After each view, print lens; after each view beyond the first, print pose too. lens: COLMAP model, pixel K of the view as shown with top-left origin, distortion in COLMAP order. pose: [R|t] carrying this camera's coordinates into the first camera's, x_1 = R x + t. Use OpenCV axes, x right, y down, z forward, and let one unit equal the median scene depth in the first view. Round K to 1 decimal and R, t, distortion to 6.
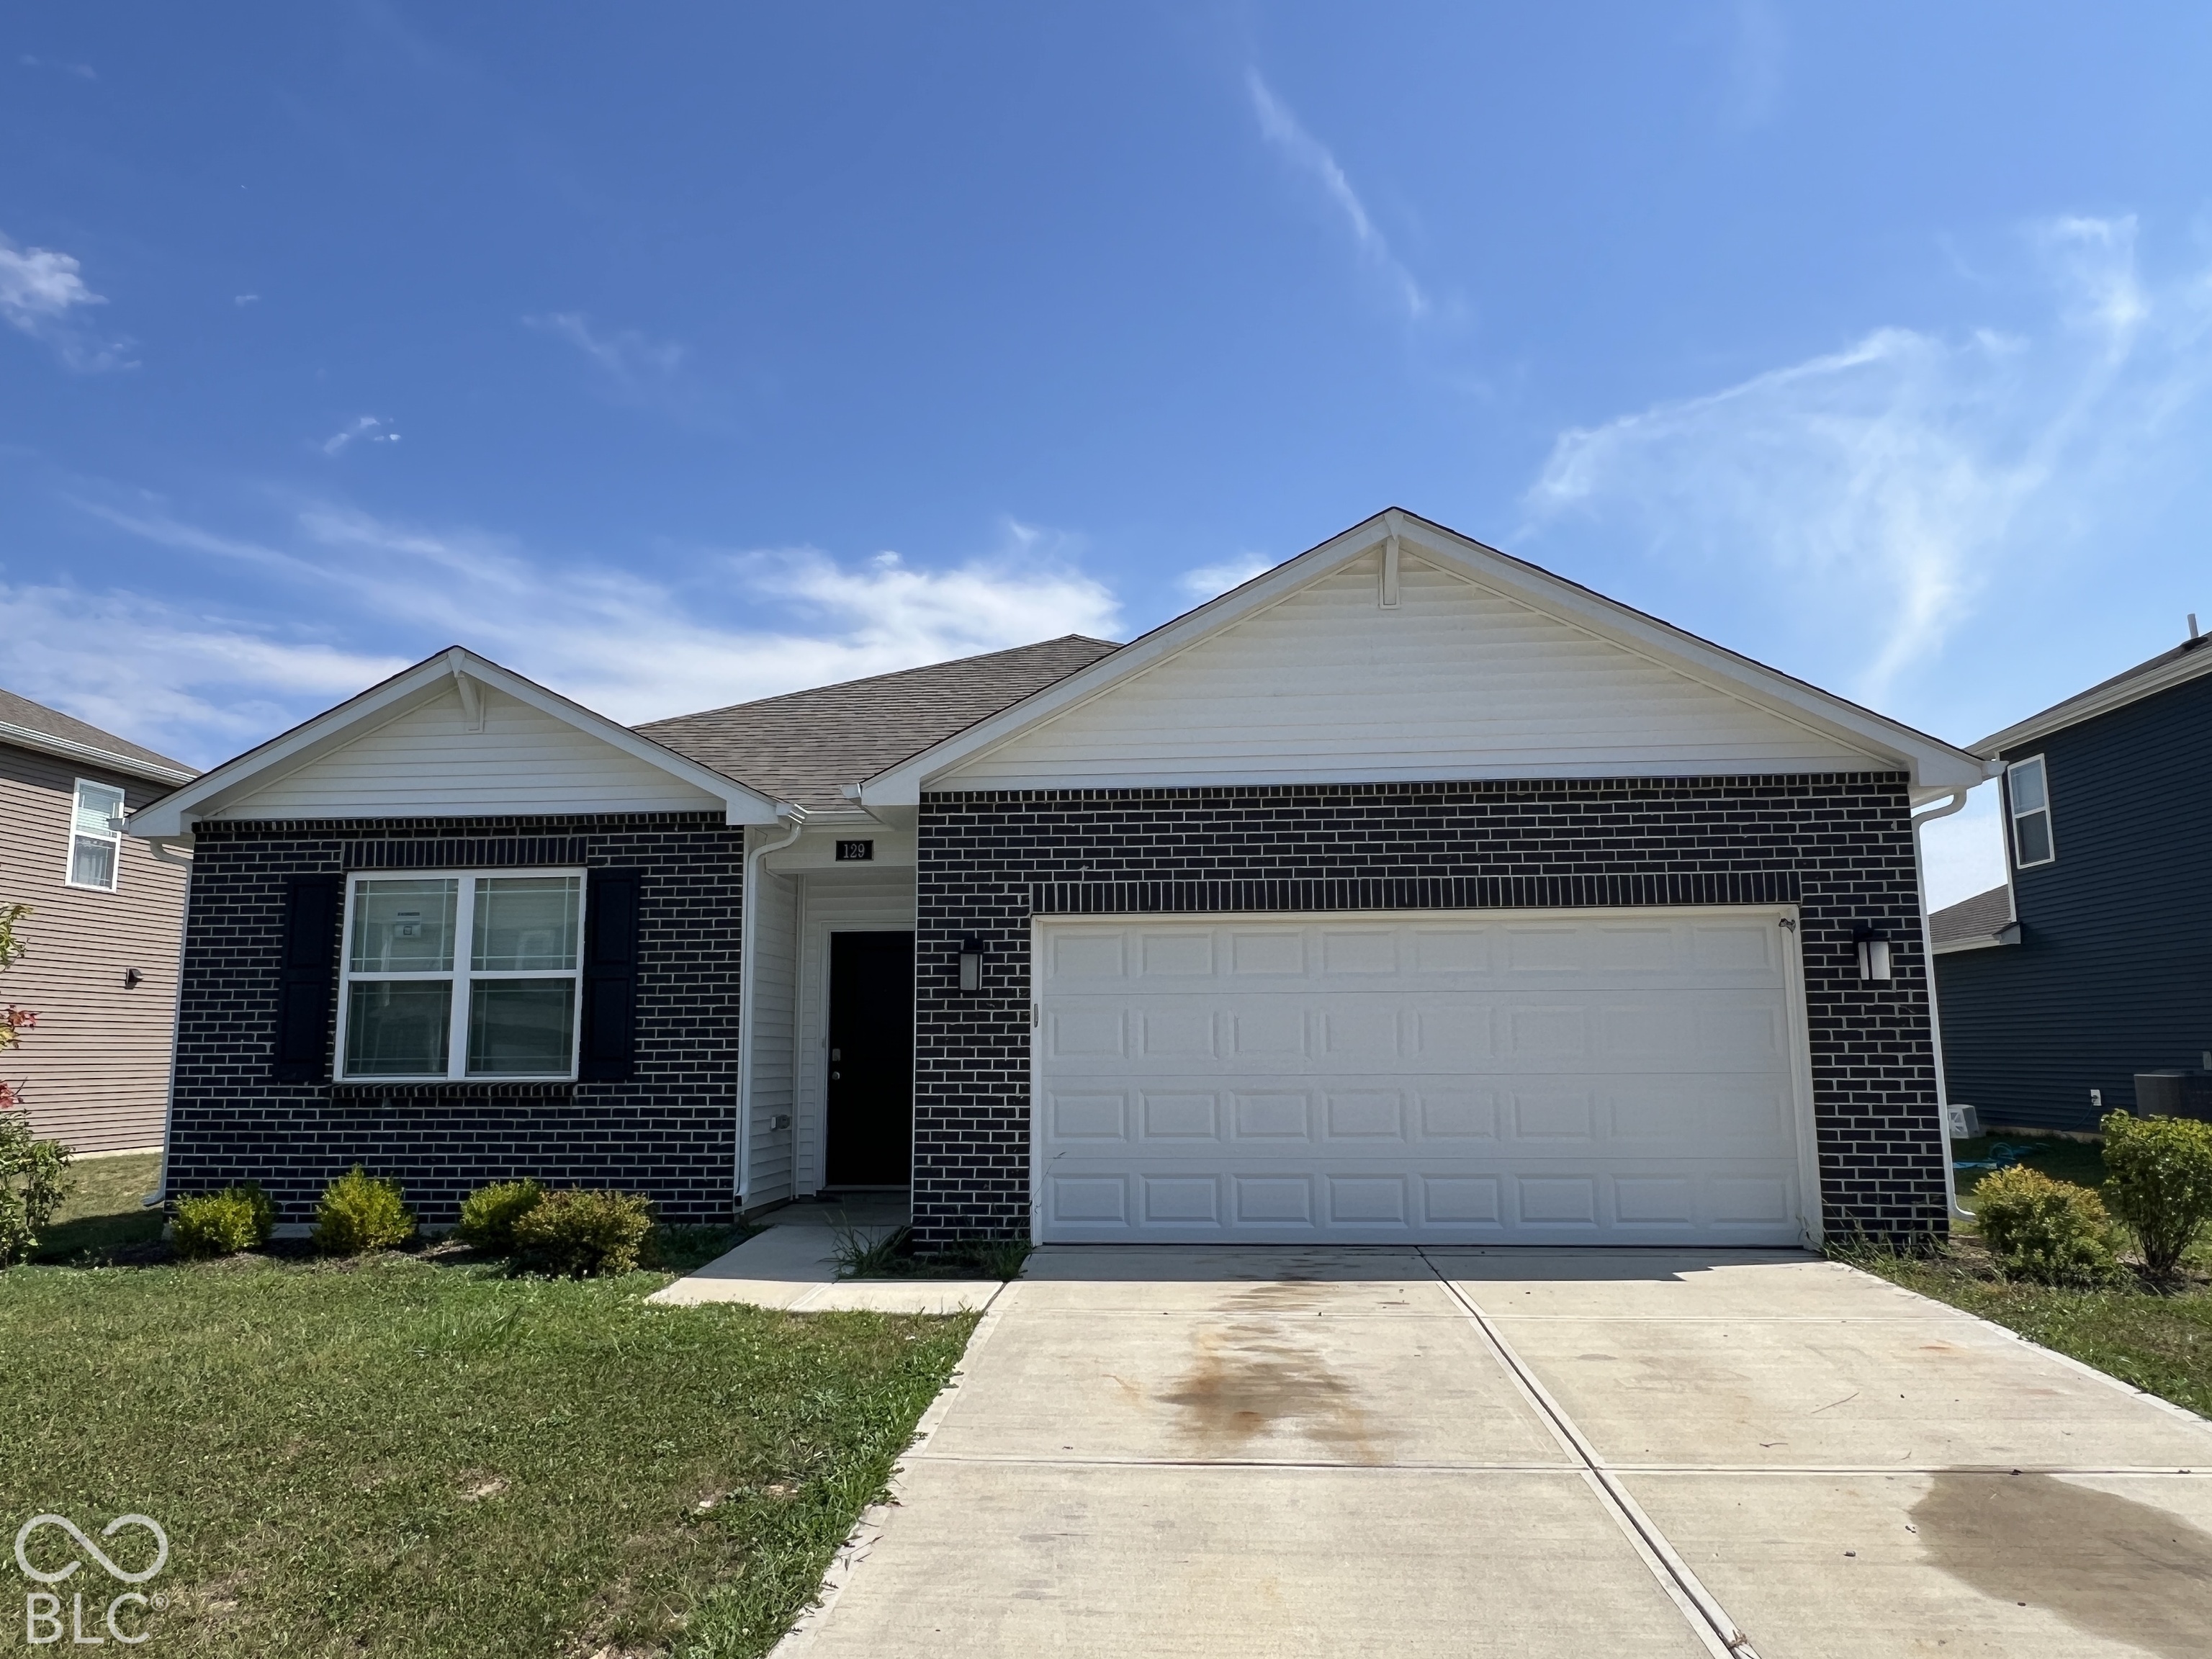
lens RADIAL K [[1516.8, 0, 1106.0], [0, 1516.8, 829.5], [0, 0, 1]] dist [-0.001571, 0.002228]
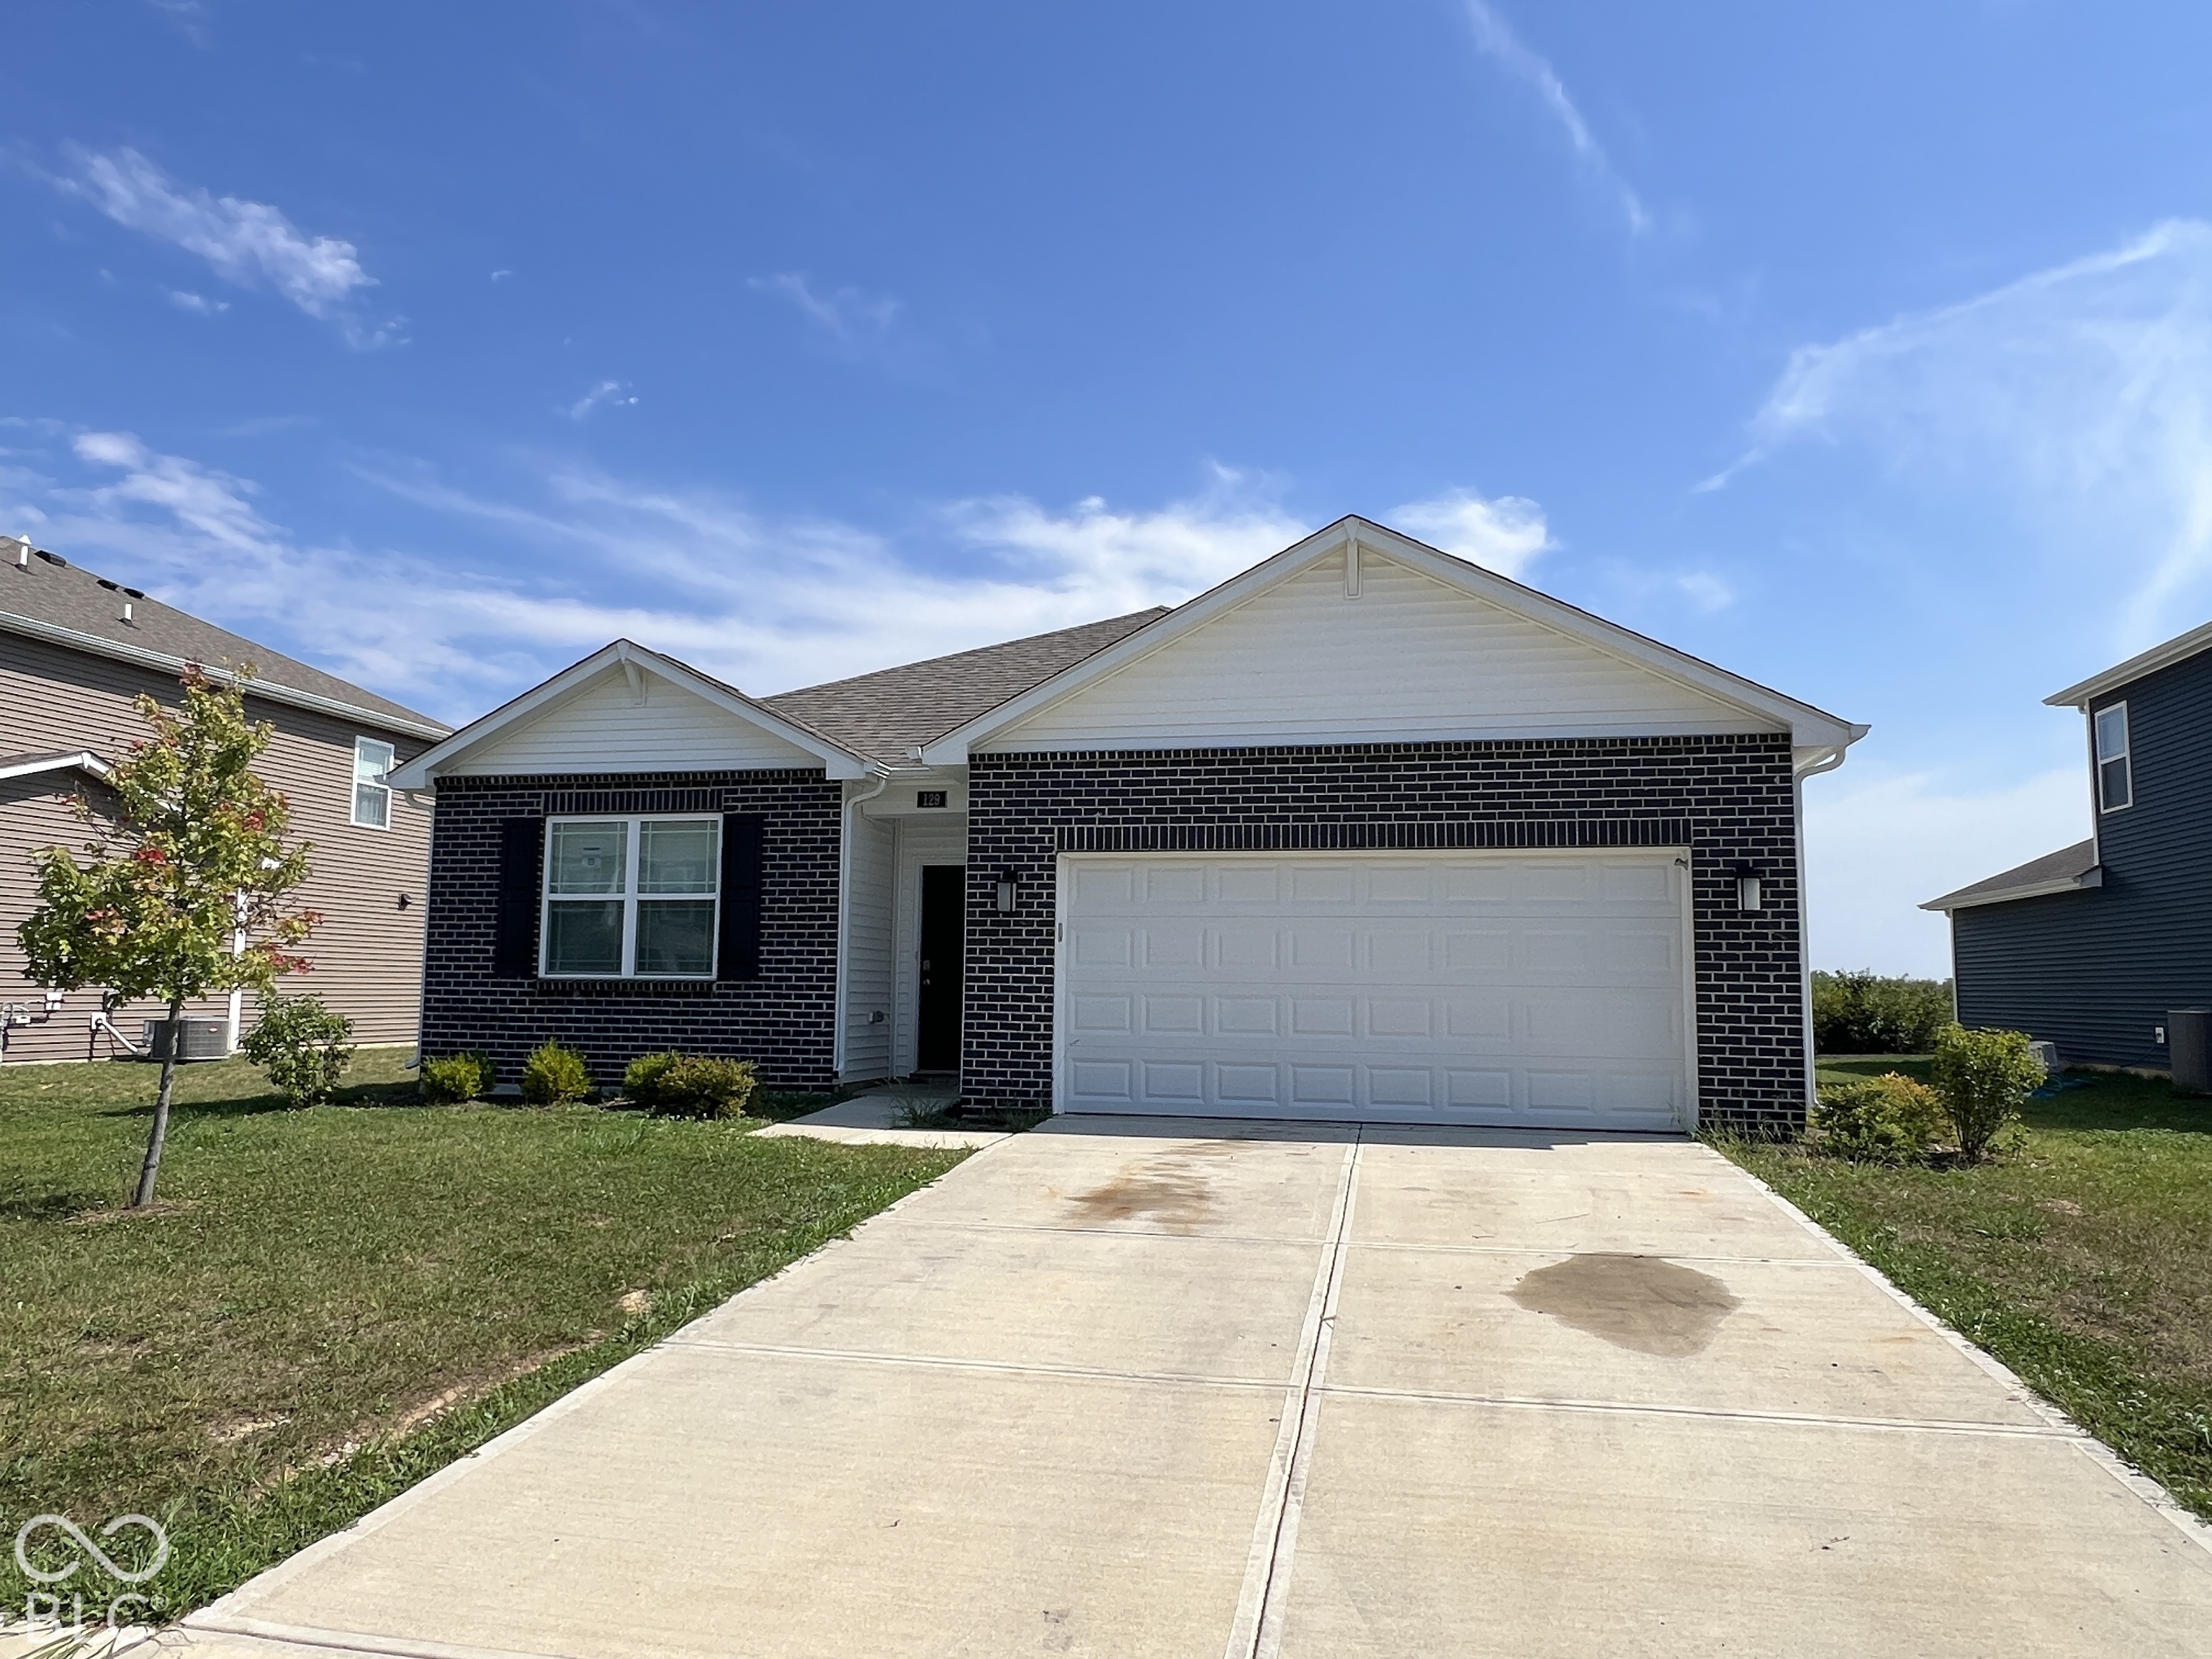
lens RADIAL K [[1516.8, 0, 1106.0], [0, 1516.8, 829.5], [0, 0, 1]] dist [-0.001571, 0.002228]
pose [[0.989773, 0.003216, -0.142614, 0.167730], [0.002536, 0.999191, 0.040132, -0.012004], [0.142627, -0.040084, 0.988964, -0.225614]]
